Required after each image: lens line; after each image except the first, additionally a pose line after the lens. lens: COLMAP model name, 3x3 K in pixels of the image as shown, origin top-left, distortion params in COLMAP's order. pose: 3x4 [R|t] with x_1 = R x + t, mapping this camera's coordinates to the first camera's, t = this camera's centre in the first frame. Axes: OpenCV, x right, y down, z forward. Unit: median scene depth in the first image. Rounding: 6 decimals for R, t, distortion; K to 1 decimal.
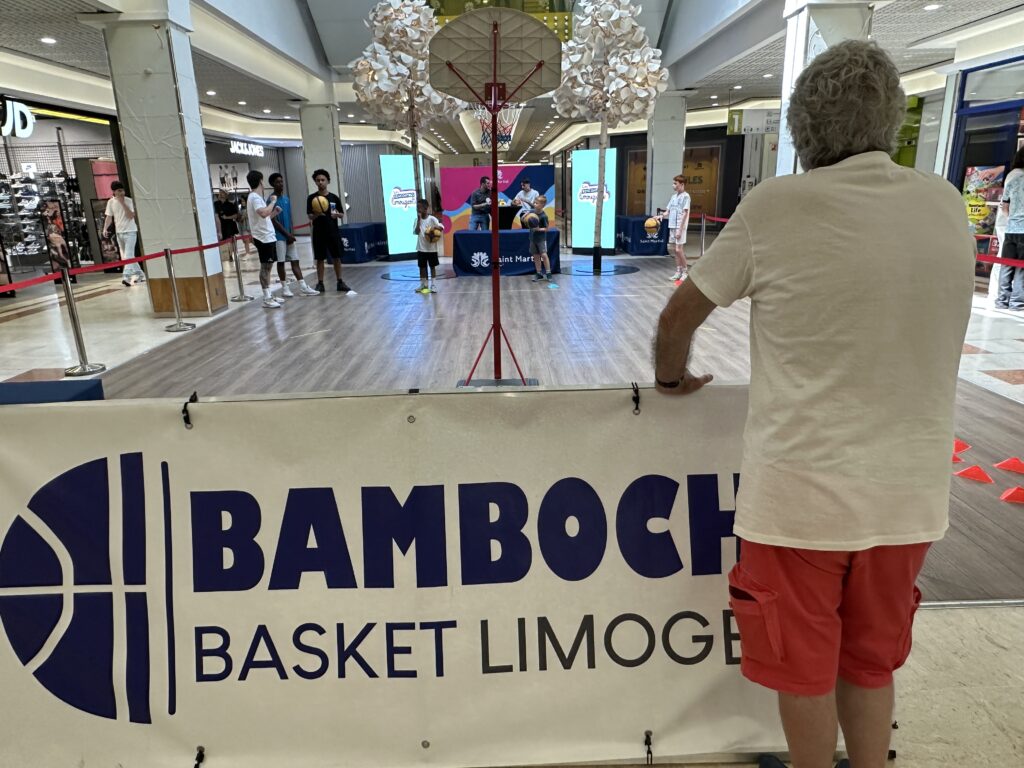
lens RADIAL K [[682.4, 0, 508.5], [0, 682.4, 389.0], [0, 0, 1]] dist [-0.007666, -0.000083]
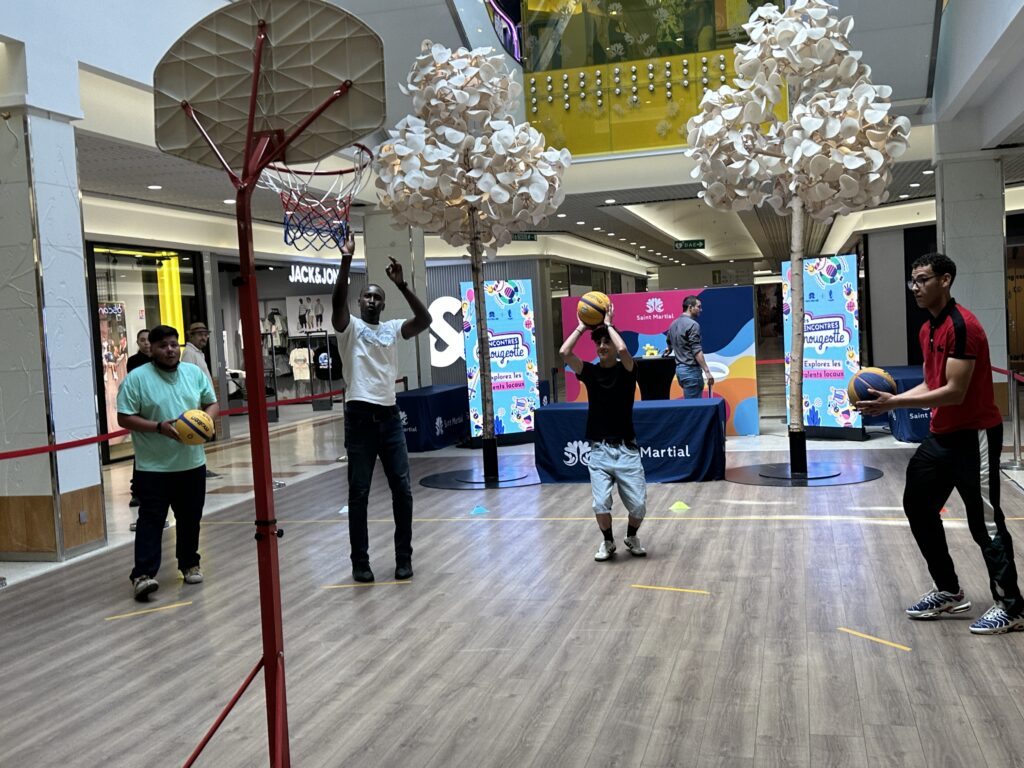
lens RADIAL K [[1069.1, 0, 525.0], [0, 1069.1, 380.5], [0, 0, 1]] dist [0.079623, 0.000000]
pose [[0.965052, -0.013201, -0.261725, 0.189644], [-0.044824, 0.975697, -0.214491, -0.070113], [0.258195, 0.218727, 0.941007, 0.165175]]
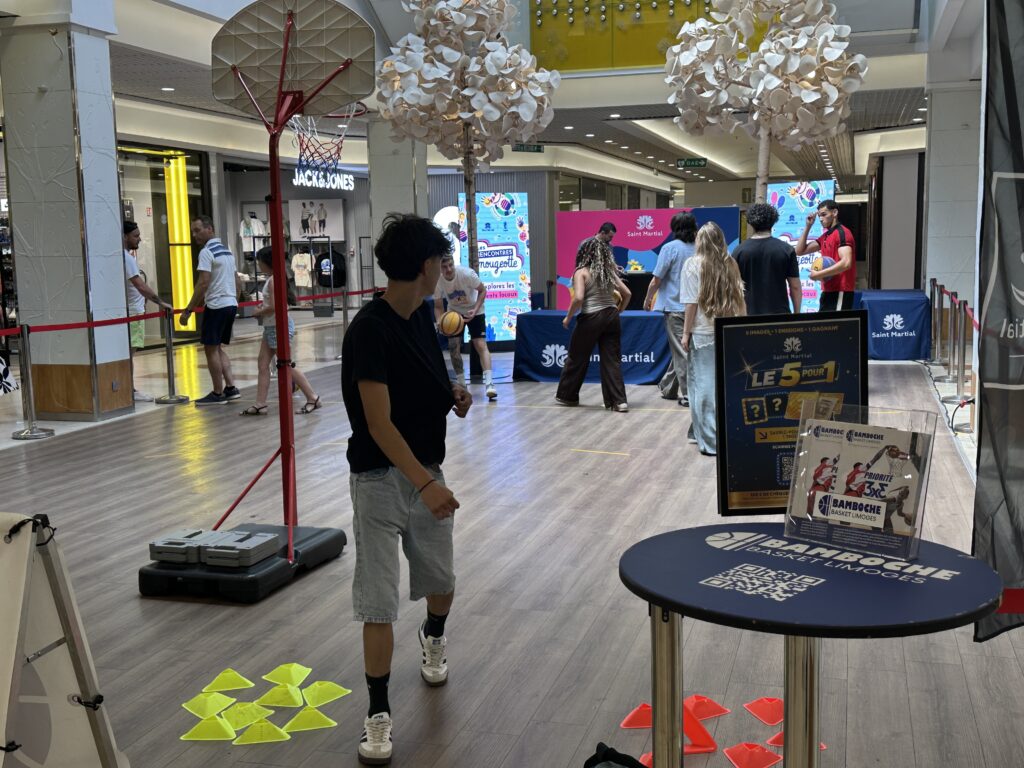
lens RADIAL K [[1182.3, 0, 528.3], [0, 1182.3, 401.2], [0, 0, 1]] dist [0.083557, 0.000000]
pose [[0.960220, 0.047001, -0.275262, 0.298069], [-0.086458, 0.987336, -0.133012, -0.002203], [0.265524, 0.151520, 0.952123, -0.046597]]
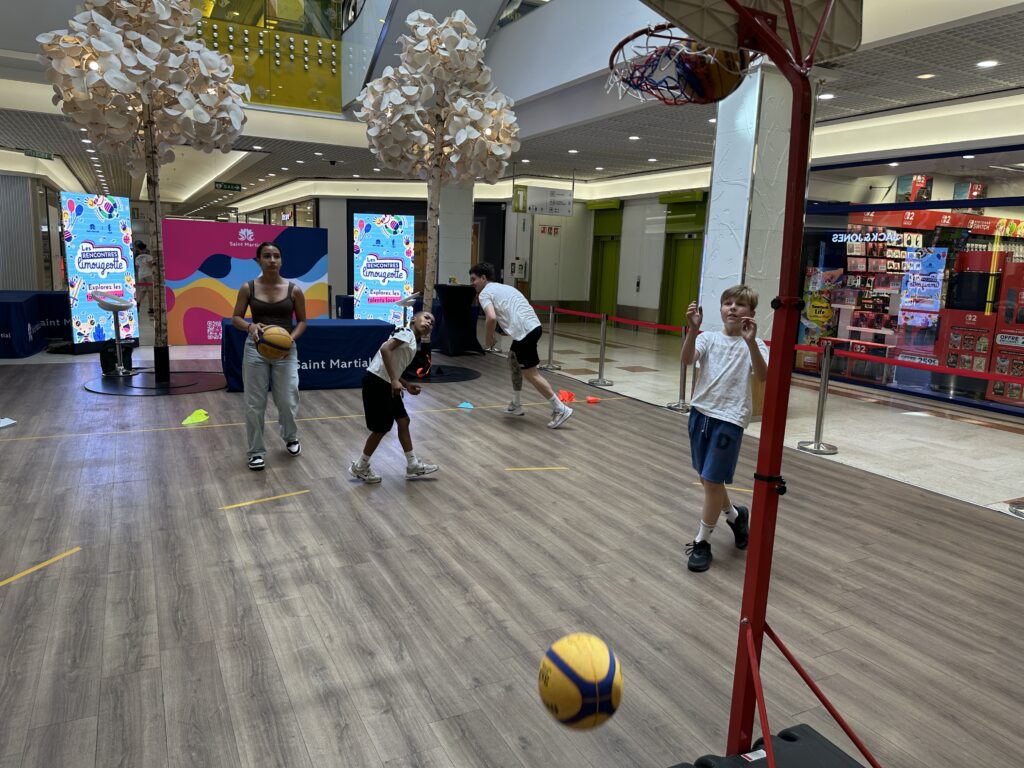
lens RADIAL K [[714.8, 0, 519.0], [0, 714.8, 381.9], [0, 0, 1]] dist [0.043471, -0.052582]
pose [[0.888291, -0.015430, 0.459022, -0.181090], [0.068206, 0.992785, -0.098619, -0.105417], [-0.454188, 0.118911, 0.882934, 0.346831]]
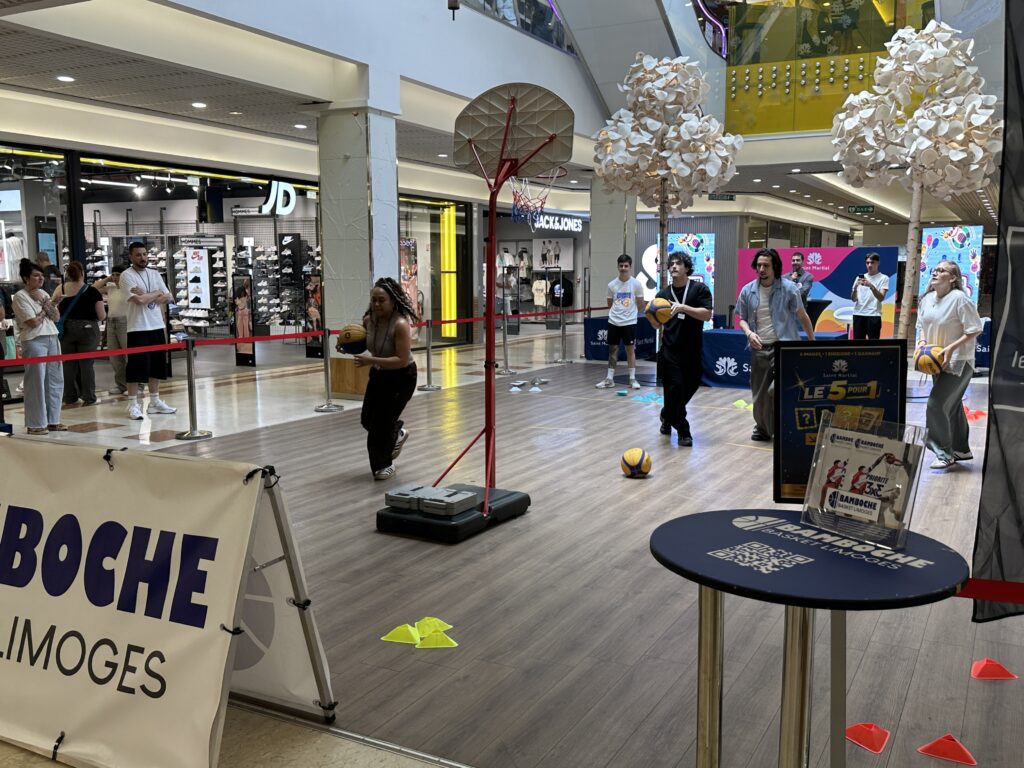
lens RADIAL K [[935.7, 0, 522.9], [0, 935.7, 402.6], [0, 0, 1]] dist [0.036372, 0.000000]
pose [[0.877880, 0.094422, -0.469480, 0.327094], [-0.159944, 0.981883, -0.101603, -0.005978], [0.451381, 0.164285, 0.877078, -0.039095]]
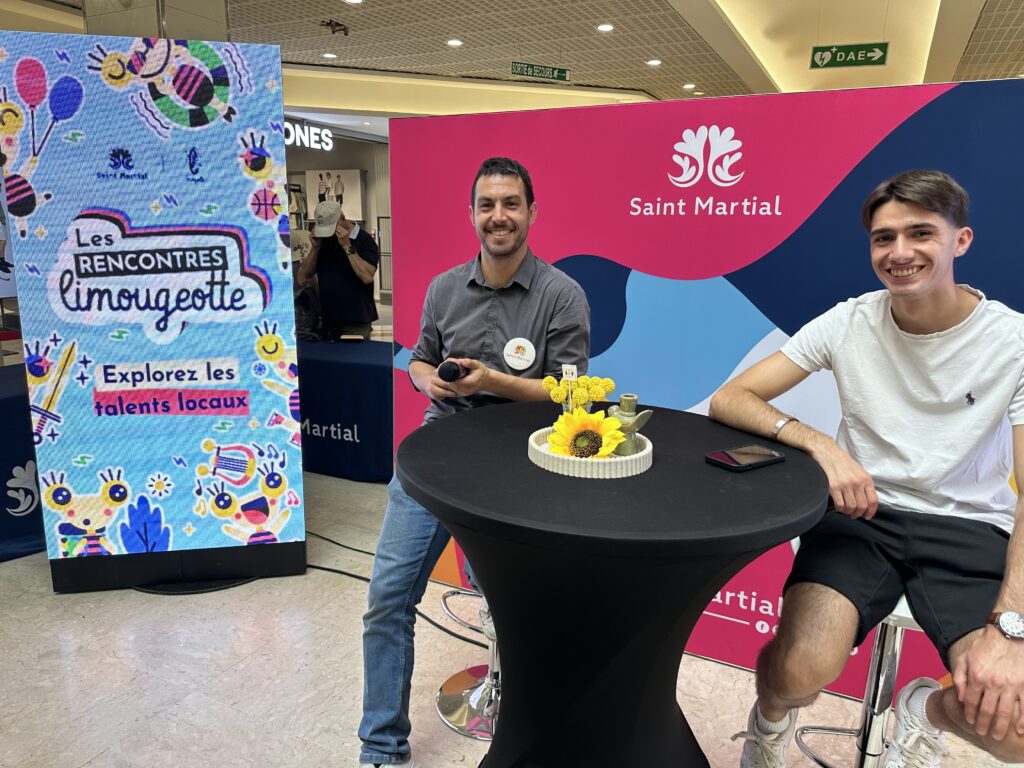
lens RADIAL K [[714.8, 0, 507.1], [0, 714.8, 385.4], [0, 0, 1]] dist [0.043471, -0.052582]
pose [[0.881031, 0.141000, -0.451557, 0.034400], [-0.170327, 0.985077, -0.024730, -0.411216], [0.441332, 0.098700, 0.891899, 1.368219]]
